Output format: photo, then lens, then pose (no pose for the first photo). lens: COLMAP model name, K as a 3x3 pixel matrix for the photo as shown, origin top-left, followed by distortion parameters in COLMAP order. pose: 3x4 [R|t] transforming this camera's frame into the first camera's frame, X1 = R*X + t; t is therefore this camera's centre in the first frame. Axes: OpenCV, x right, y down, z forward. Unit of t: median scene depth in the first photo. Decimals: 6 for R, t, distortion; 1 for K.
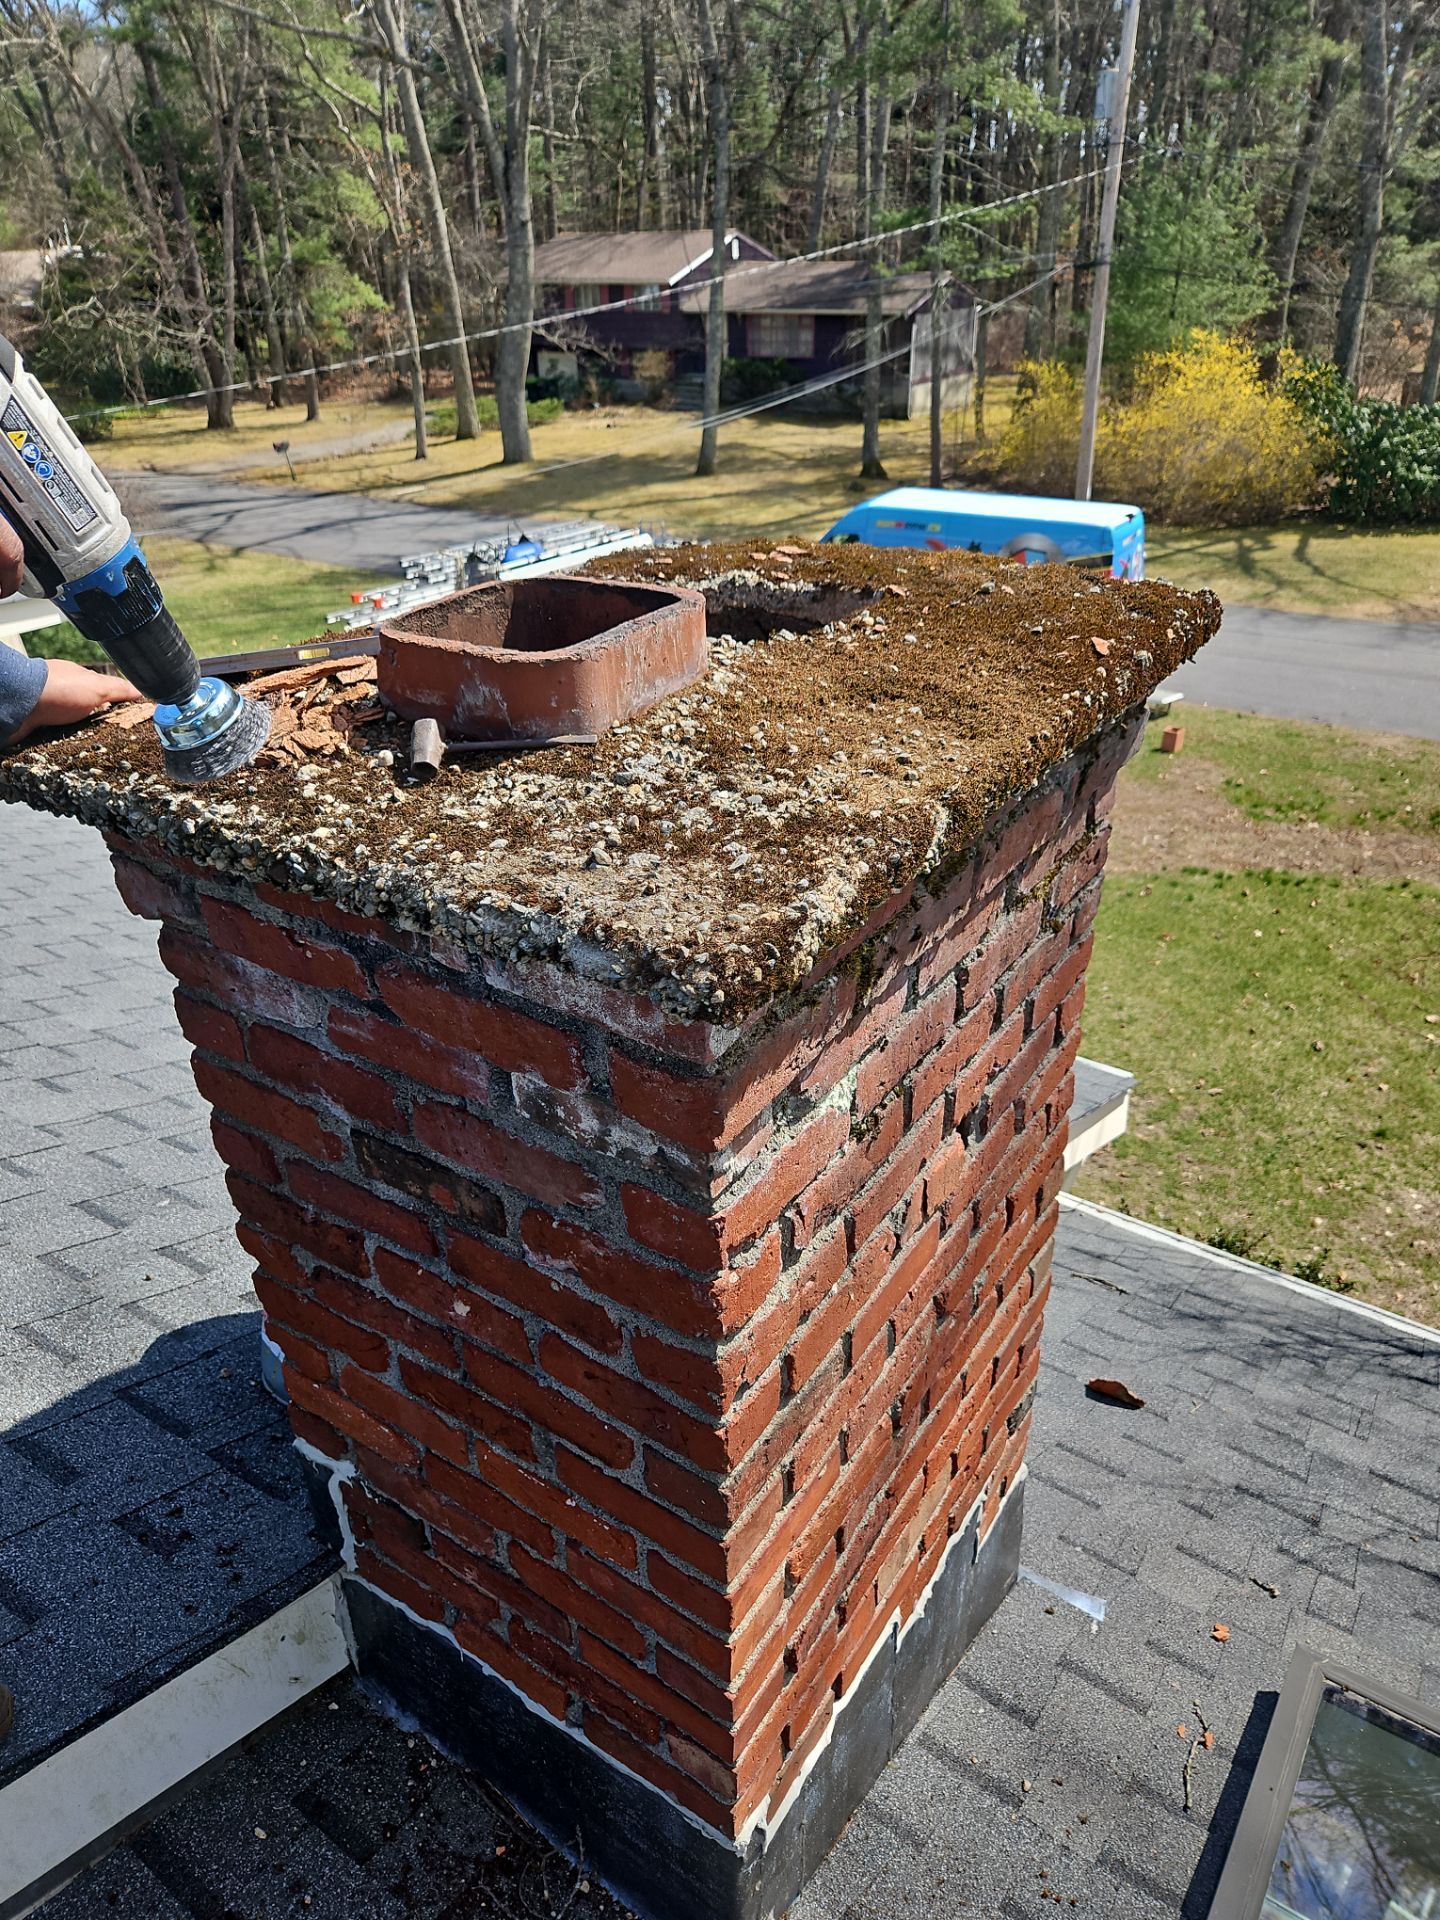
lens RADIAL K [[1292.7, 0, 729.3], [0, 1292.7, 964.4], [0, 0, 1]] dist [0.047732, -0.046201]
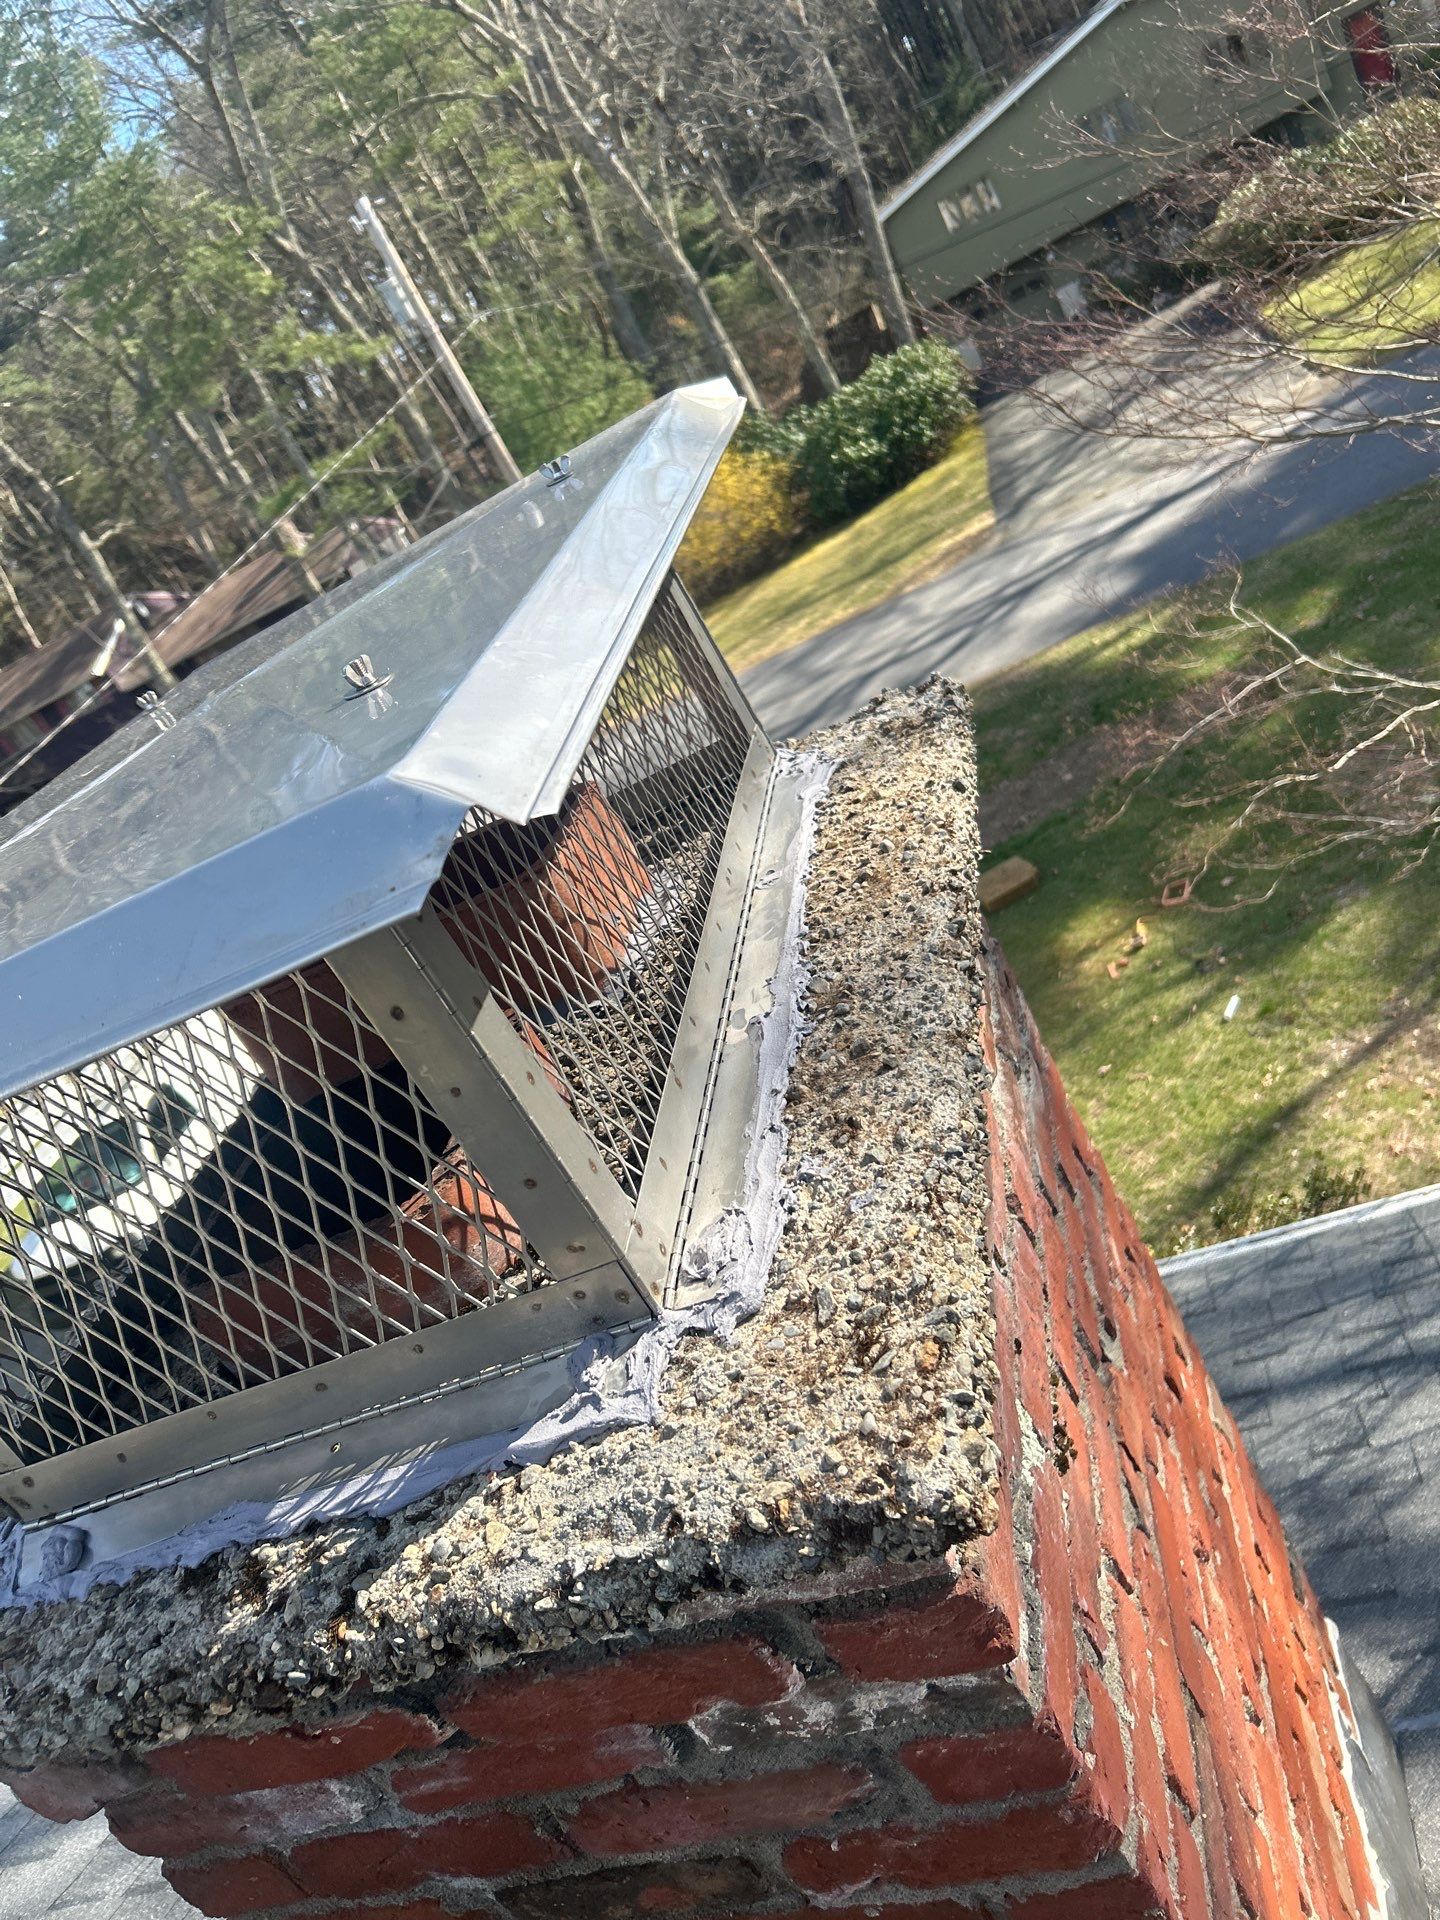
lens RADIAL K [[1443.9, 0, 711.4], [0, 1443.9, 954.5], [0, 0, 1]] dist [0.051058, -0.059073]
pose [[0.815461, -0.545070, 0.194734, -0.057968], [0.570605, 0.813490, -0.112443, -0.109383], [-0.097125, 0.202809, 0.974390, 0.089003]]
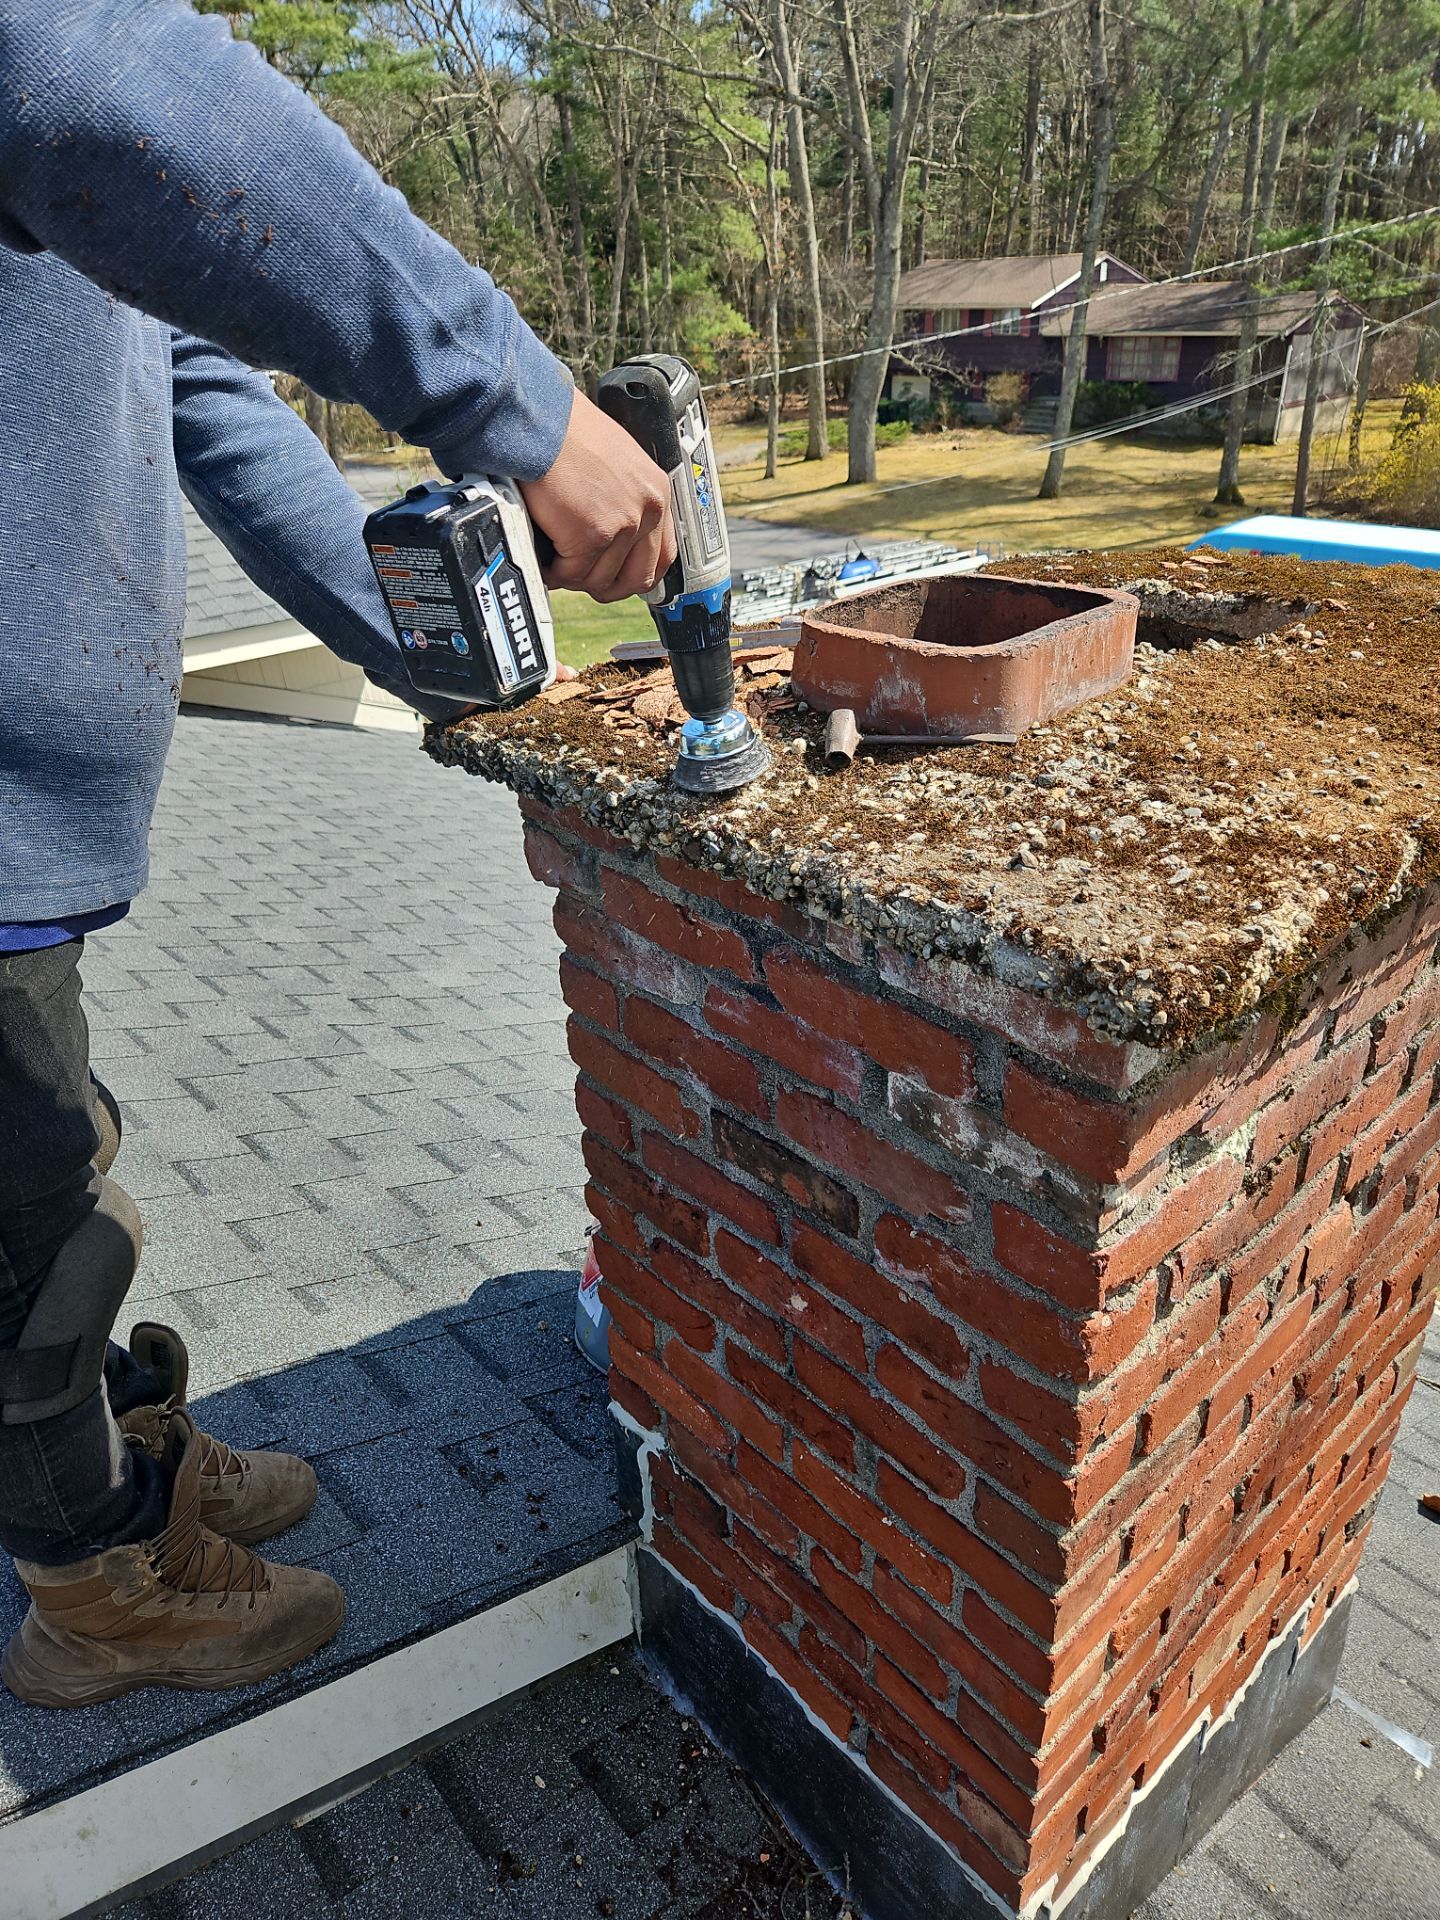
lens RADIAL K [[1281.8, 0, 727.2], [0, 1281.8, 946.9], [0, 0, 1]] dist [0.053408, -0.052329]
pose [[0.969490, 0.100411, -0.223620, -0.055830], [-0.105660, 0.994335, -0.011599, 0.009301], [0.221188, 0.034873, 0.974607, 0.016372]]
